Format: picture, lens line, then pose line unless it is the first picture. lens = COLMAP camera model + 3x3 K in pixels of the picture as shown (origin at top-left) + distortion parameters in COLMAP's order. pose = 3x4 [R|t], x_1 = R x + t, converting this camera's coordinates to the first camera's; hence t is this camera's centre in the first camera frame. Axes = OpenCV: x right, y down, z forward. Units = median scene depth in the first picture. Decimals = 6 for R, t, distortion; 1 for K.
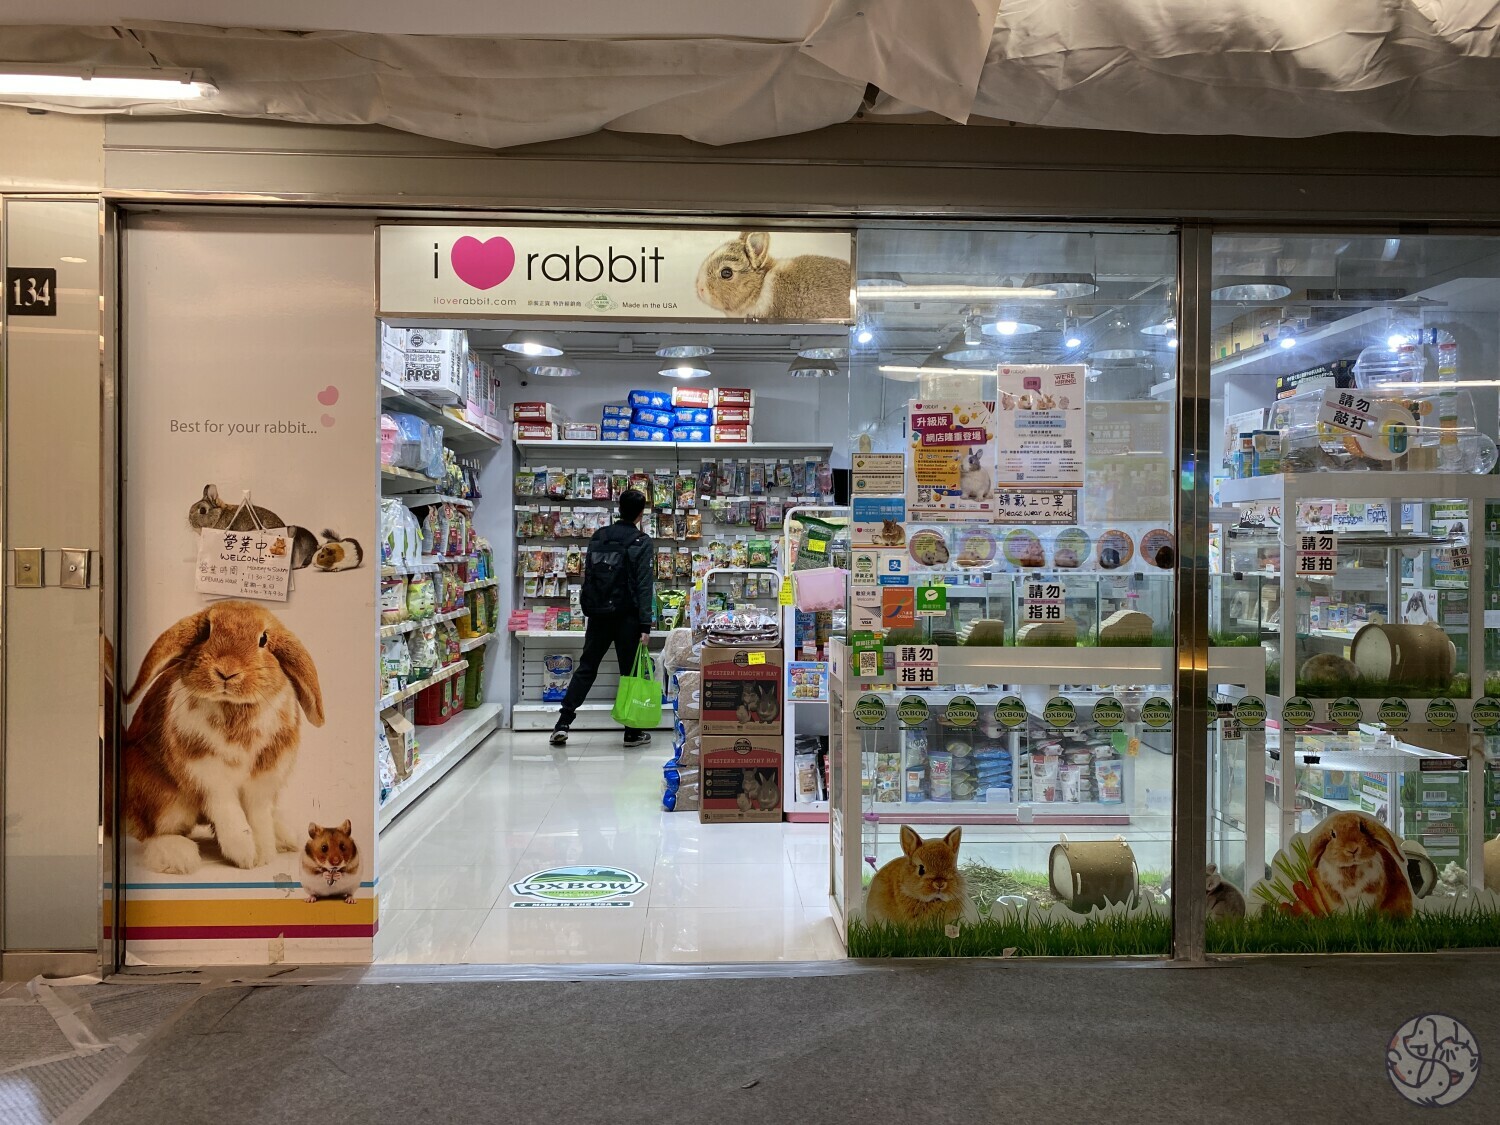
lens RADIAL K [[1148.0, 0, 750.0], [0, 1148.0, 562.5], [0, 0, 1]] dist [0.031812, -0.040493]
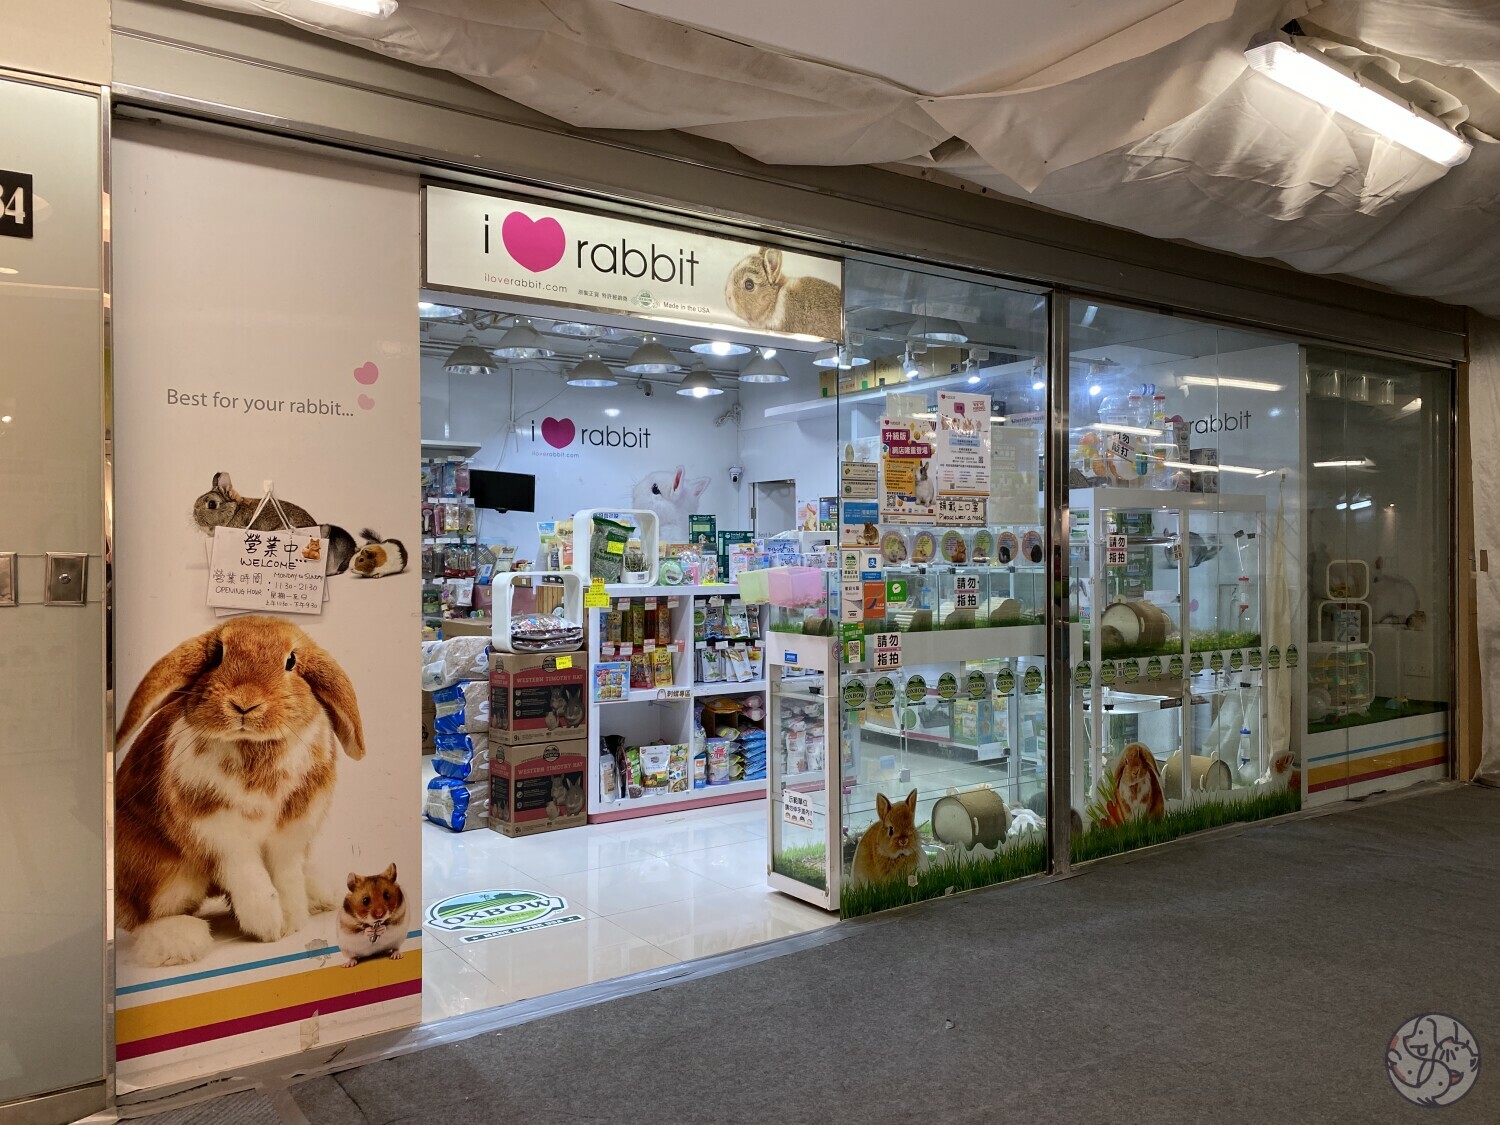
lens RADIAL K [[1147.9, 0, 746.9], [0, 1147.9, 566.0], [0, 0, 1]] dist [0.030382, -0.036422]
pose [[0.841953, -0.013748, 0.539376, -0.582026], [0.015146, 0.999884, 0.001844, 0.001734], [-0.539339, 0.006617, 0.842063, 0.122565]]
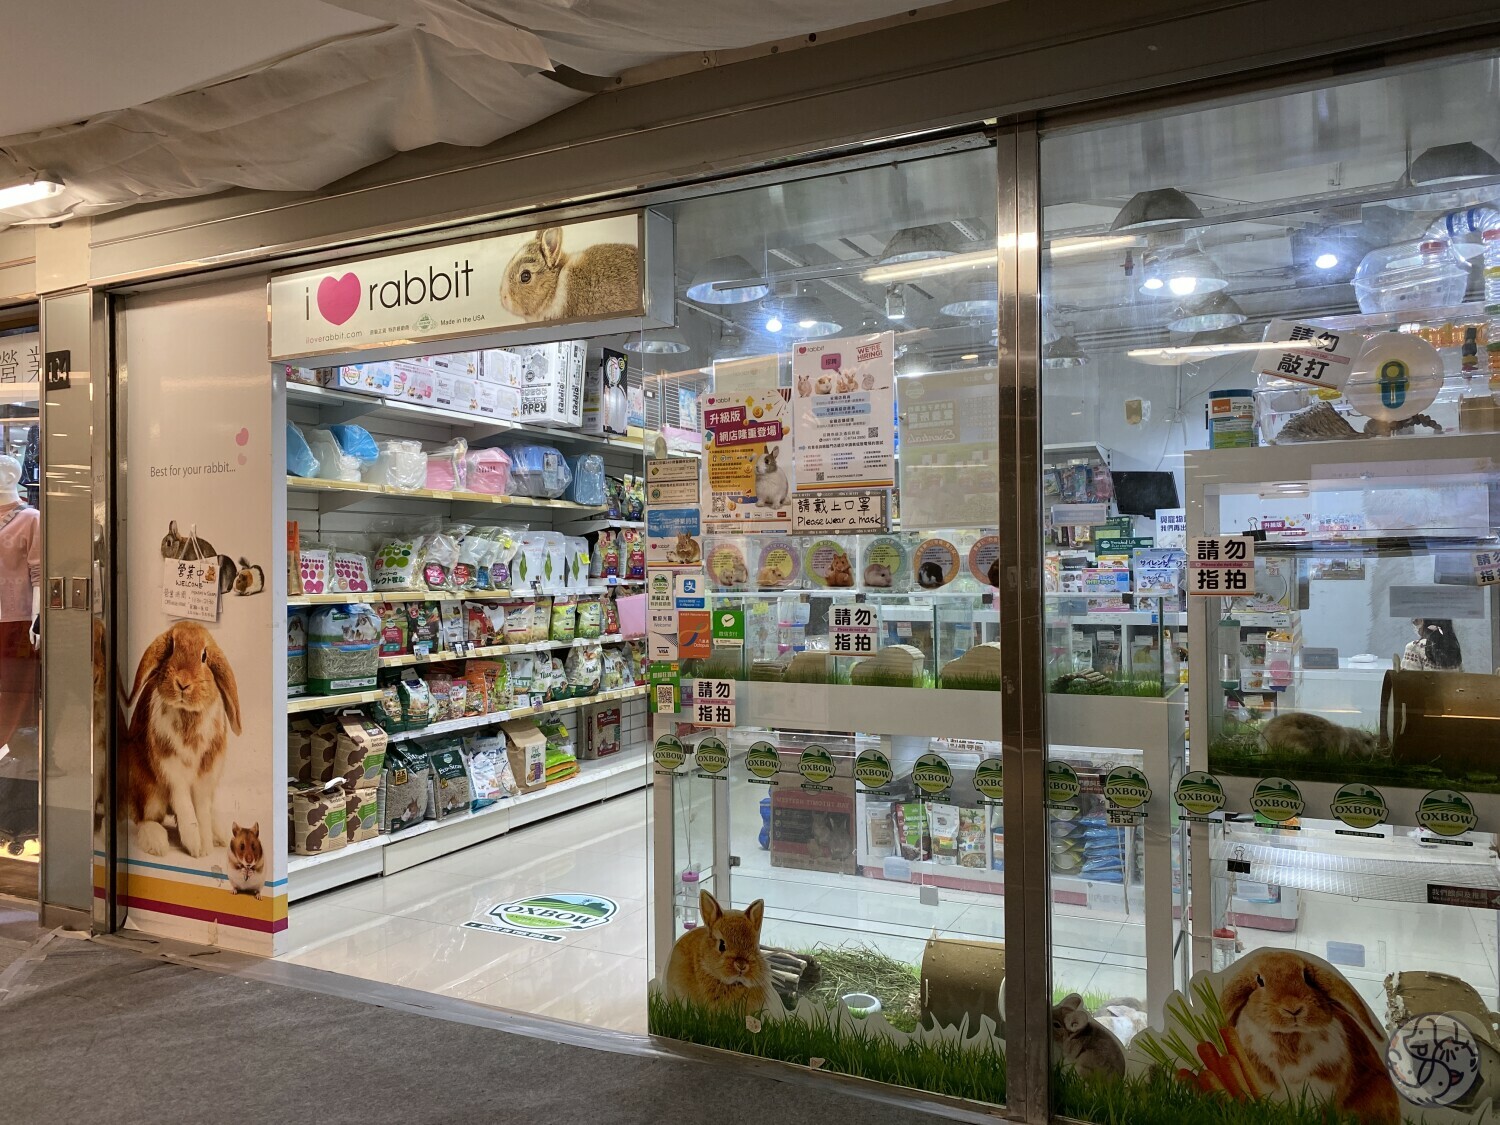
lens RADIAL K [[1148.0, 0, 750.0], [0, 1148.0, 562.5], [0, 0, 1]] dist [0.031812, -0.040493]
pose [[0.872601, -0.016729, -0.488148, 0.589471], [0.007458, 0.999753, -0.020932, 0.003107], [0.488377, 0.014625, 0.872510, 0.267544]]
